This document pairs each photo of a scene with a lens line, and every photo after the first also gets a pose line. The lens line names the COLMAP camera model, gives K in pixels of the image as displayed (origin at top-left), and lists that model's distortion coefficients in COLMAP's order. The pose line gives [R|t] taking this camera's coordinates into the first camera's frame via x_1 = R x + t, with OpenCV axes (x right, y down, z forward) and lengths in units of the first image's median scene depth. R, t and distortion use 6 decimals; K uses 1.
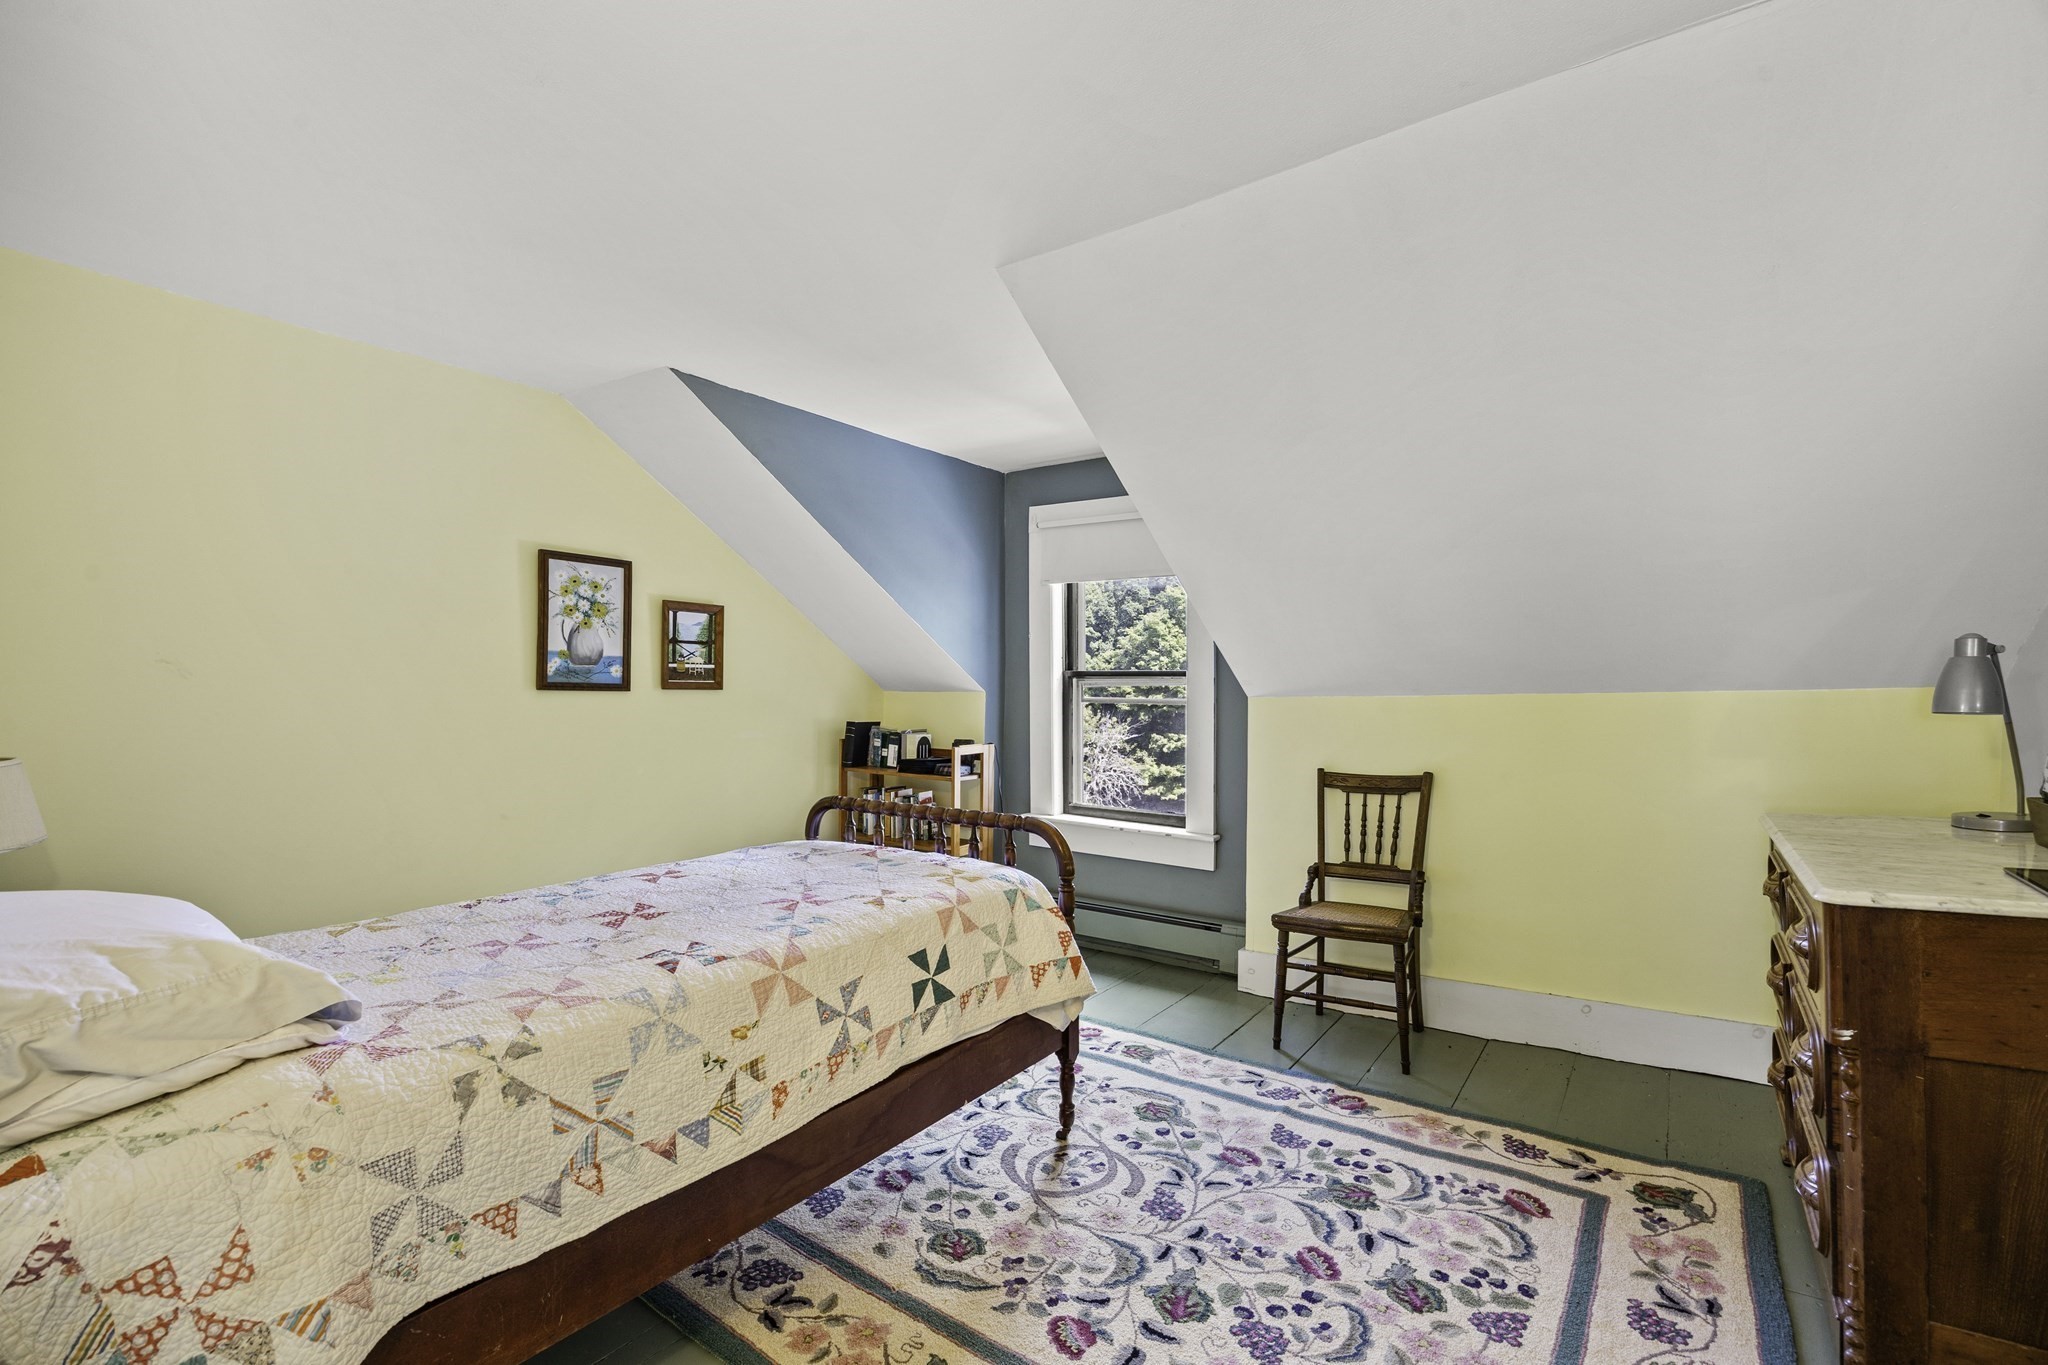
lens RADIAL K [[922.1, 0, 1024.0], [0, 922.1, 682.5], [0, 0, 1]] dist [-0.002410, 0.000004]
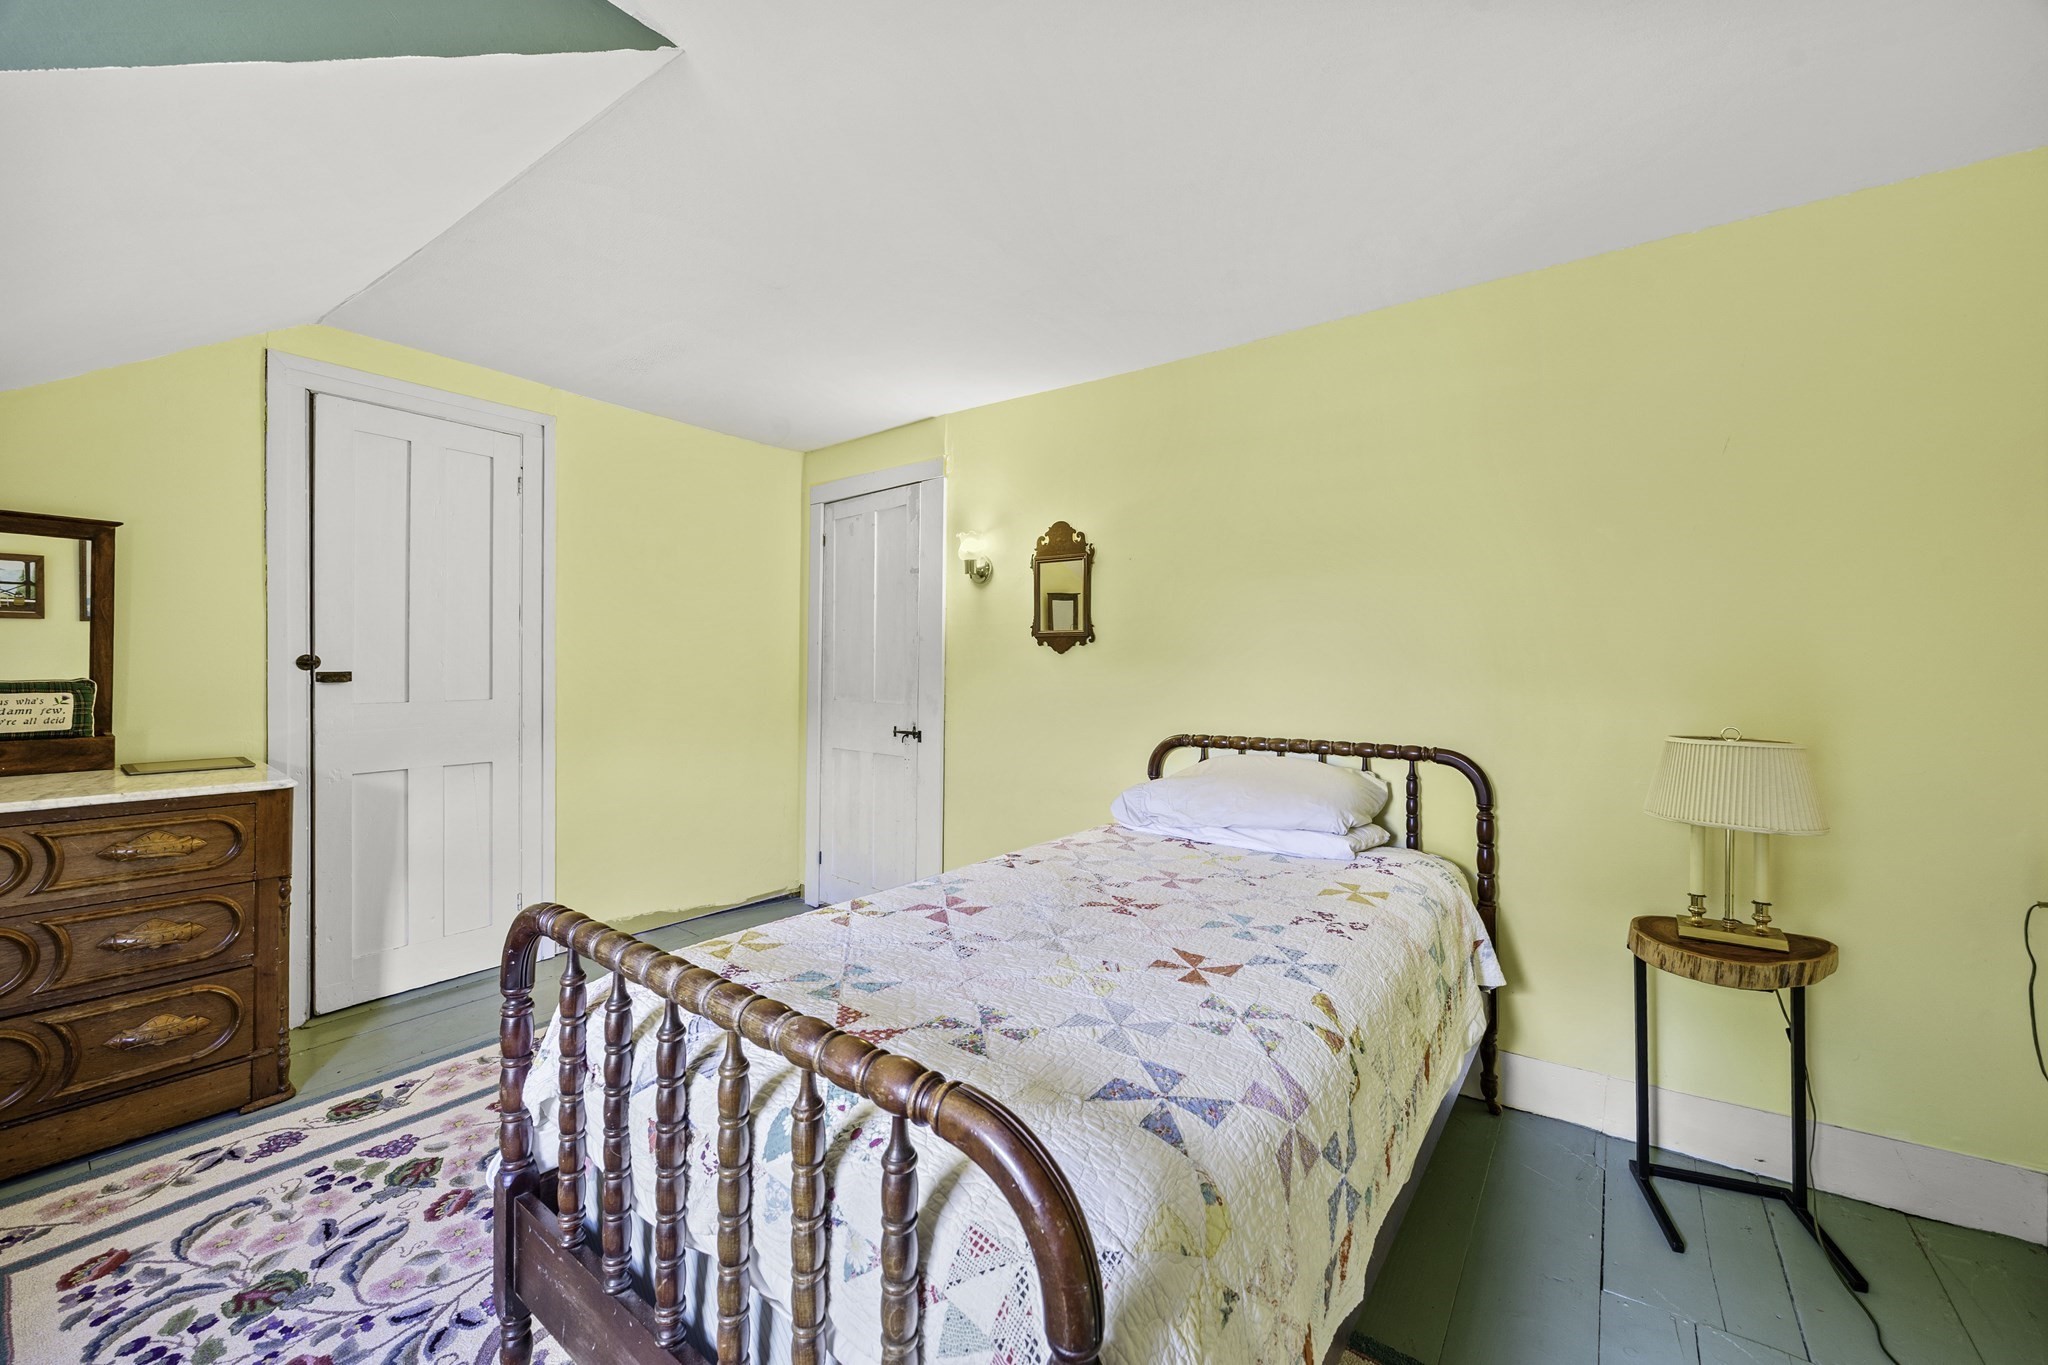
lens RADIAL K [[796.4, 0, 1023.9], [0, 796.4, 671.8], [0, 0, 1]] dist [-0.003023, -0.000351]
pose [[-0.999993, -0.001143, -0.003665, -0.336362], [-0.001137, 0.999998, -0.001664, 0.022341], [0.003667, -0.001660, -0.999992, 1.926476]]
